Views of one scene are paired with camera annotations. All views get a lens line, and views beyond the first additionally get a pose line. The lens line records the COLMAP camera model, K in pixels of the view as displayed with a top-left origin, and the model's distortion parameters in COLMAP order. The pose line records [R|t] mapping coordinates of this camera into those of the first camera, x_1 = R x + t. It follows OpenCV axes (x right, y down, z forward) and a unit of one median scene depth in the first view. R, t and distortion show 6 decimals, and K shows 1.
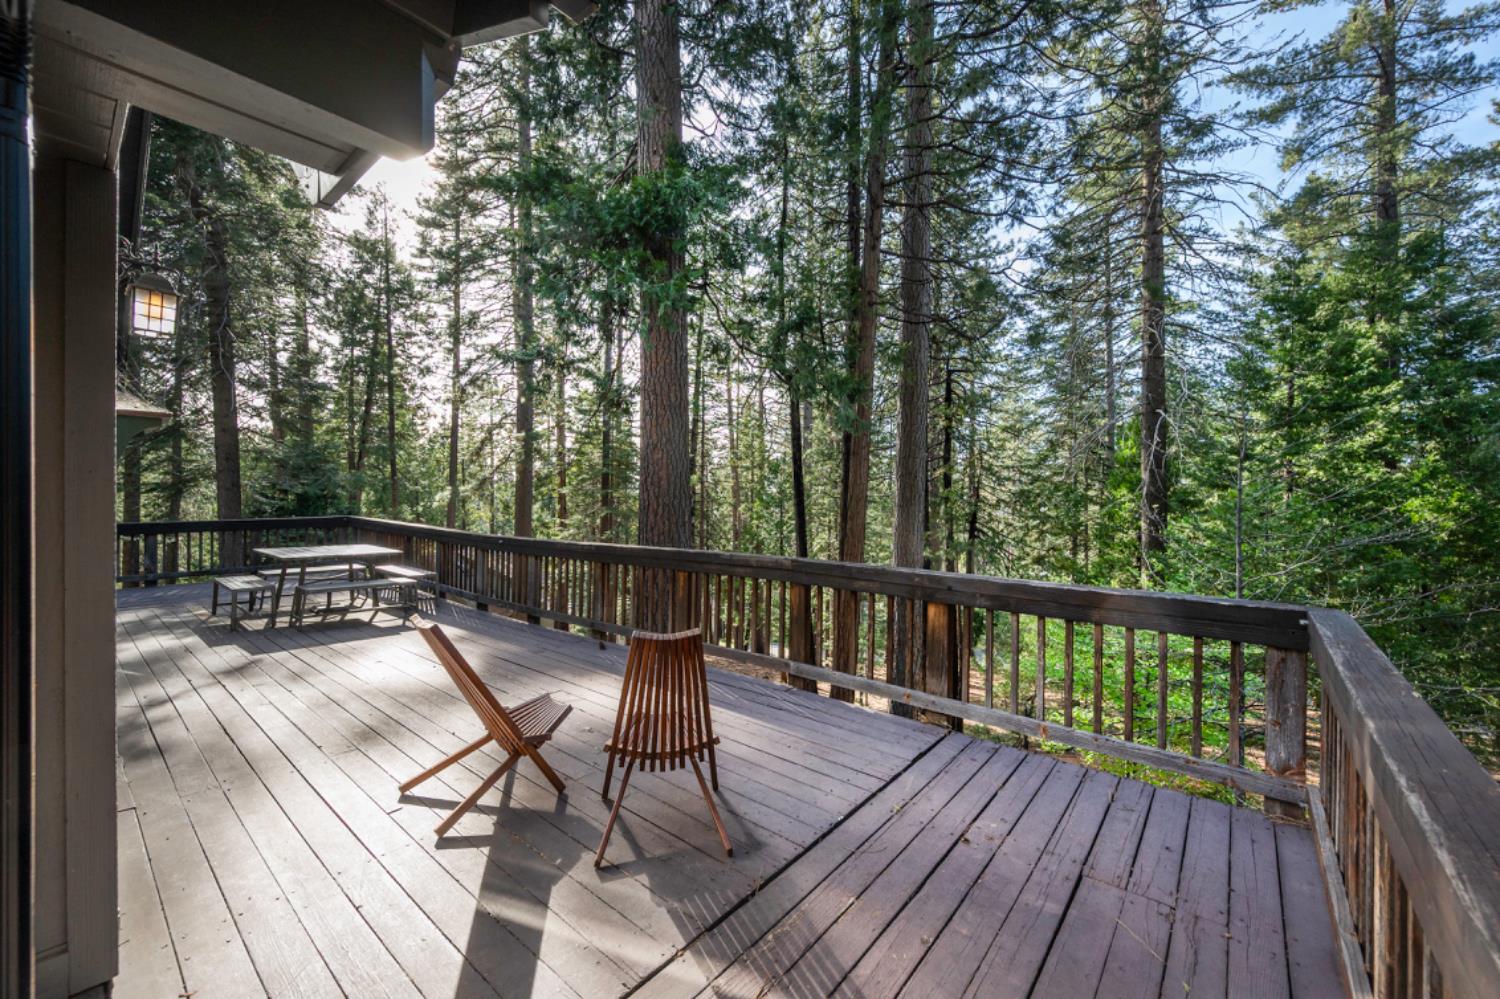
lens RADIAL K [[599.6, 0, 738.1], [0, 599.6, 490.7], [0, 0, 1]] dist [-0.006144, 0.001167]
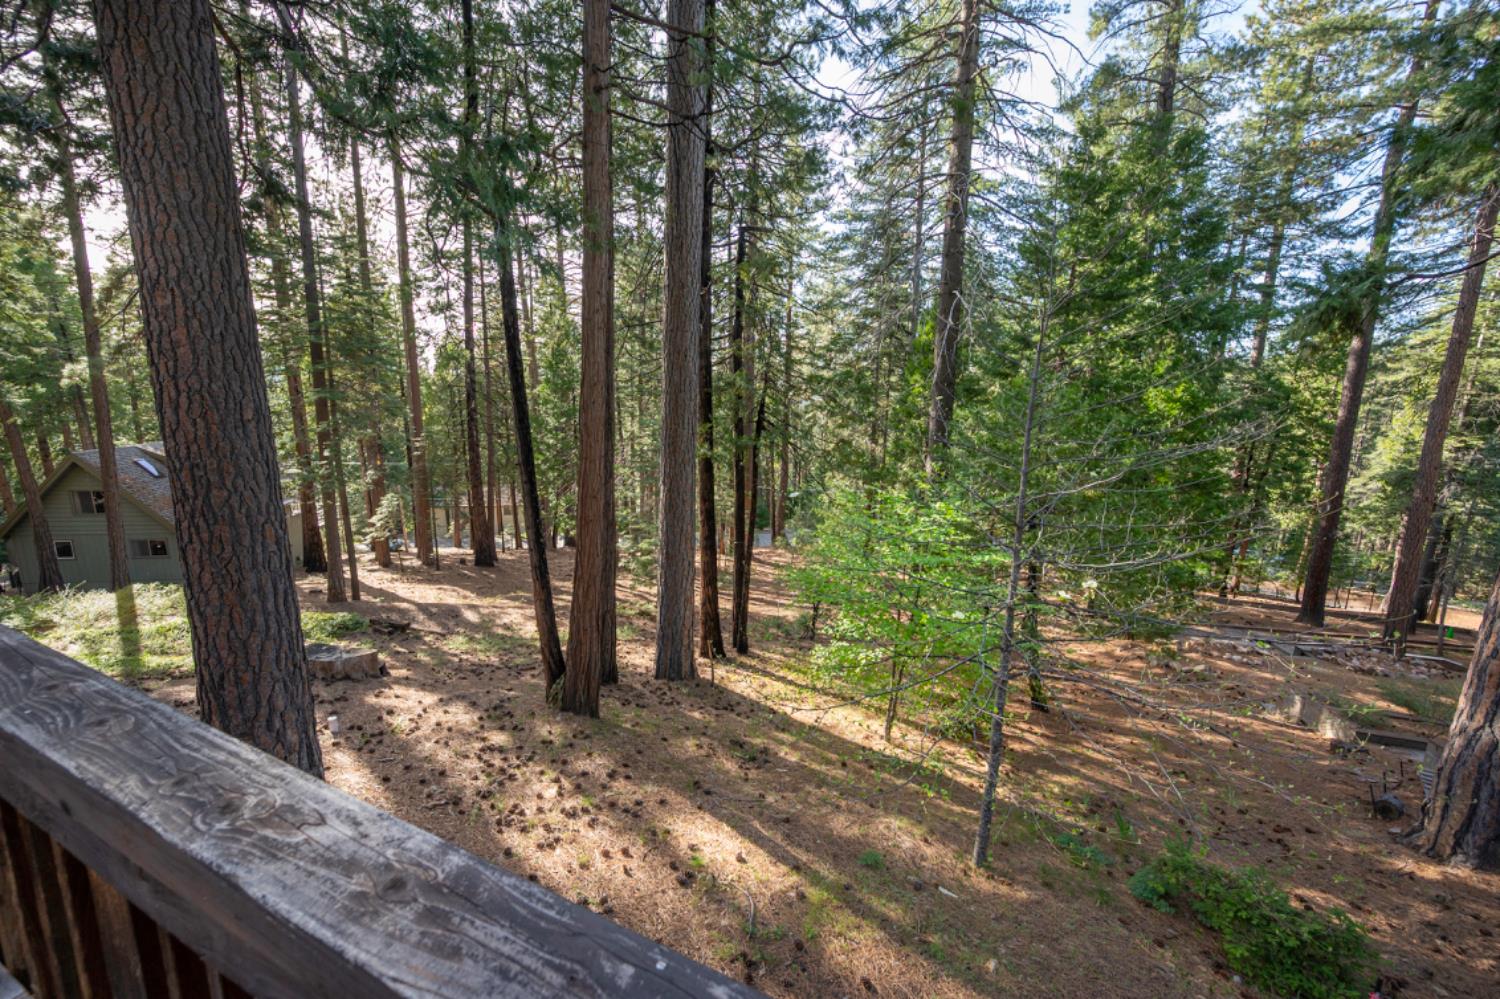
lens RADIAL K [[599.6, 0, 739.2], [0, 599.6, 489.3], [0, 0, 1]] dist [-0.006144, 0.001167]
pose [[0.960843, -0.037065, 0.274602, 0.089315], [-0.016441, 0.981641, 0.190027, -0.001858], [-0.276604, -0.187101, 0.942594, 0.123027]]
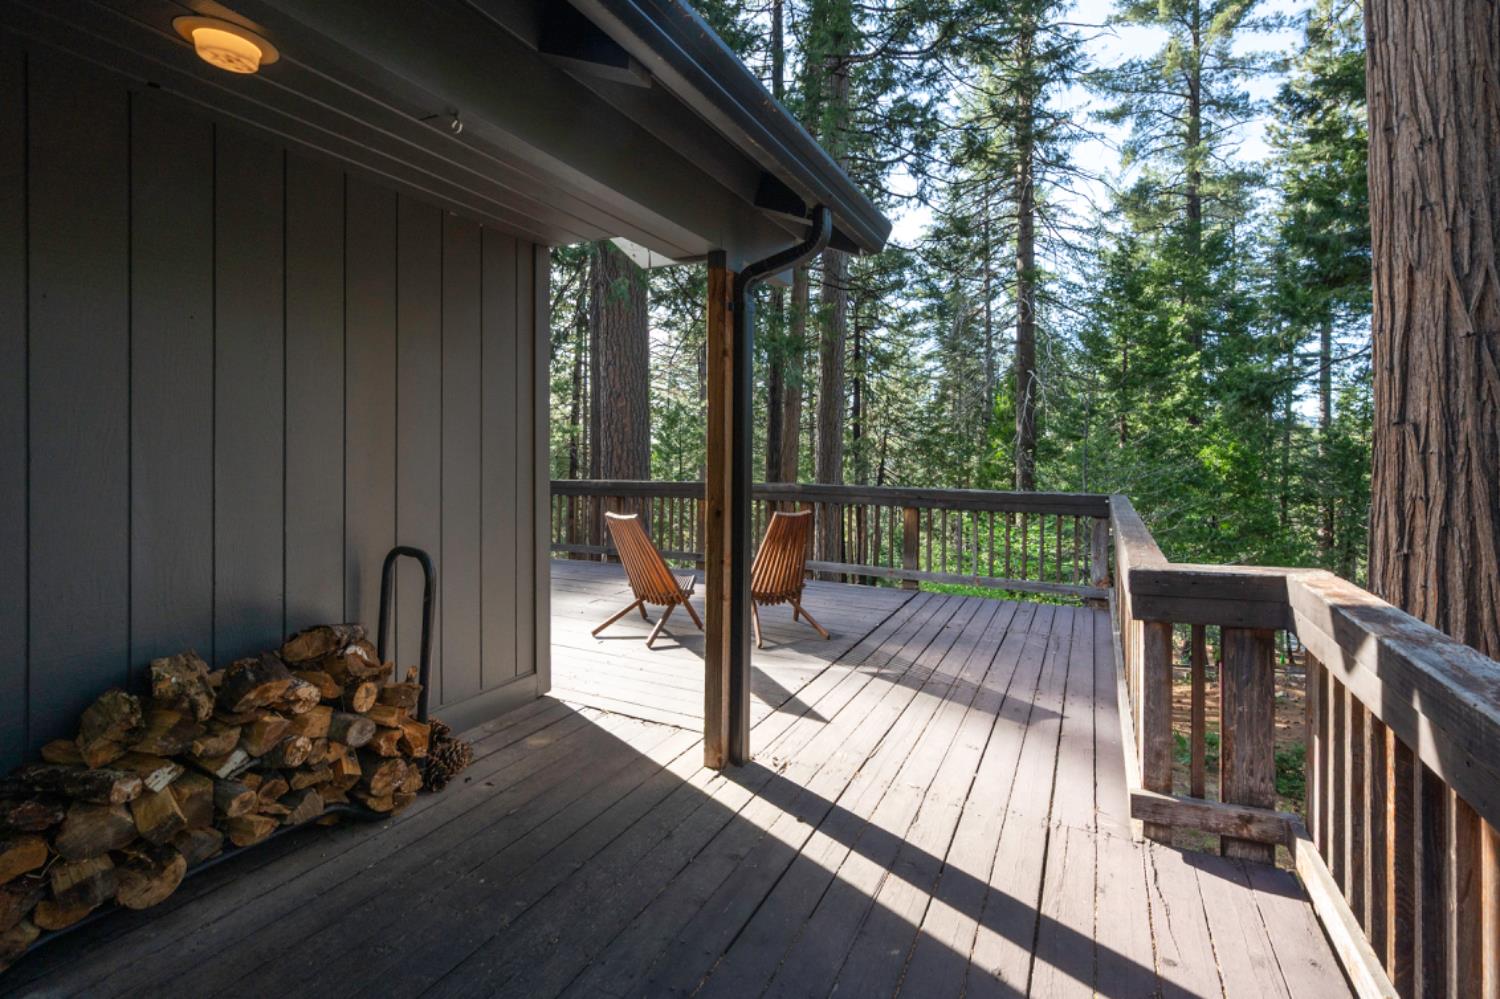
lens RADIAL K [[672.4, 0, 798.1], [0, 672.4, 446.6], [0, 0, 1]] dist [-0.000024, 0.000243]
pose [[0.959326, -0.000148, 0.282301, -0.072329], [-0.001270, 0.999987, 0.004839, 0.004478], [-0.282298, -0.005001, 0.959314, -0.094161]]
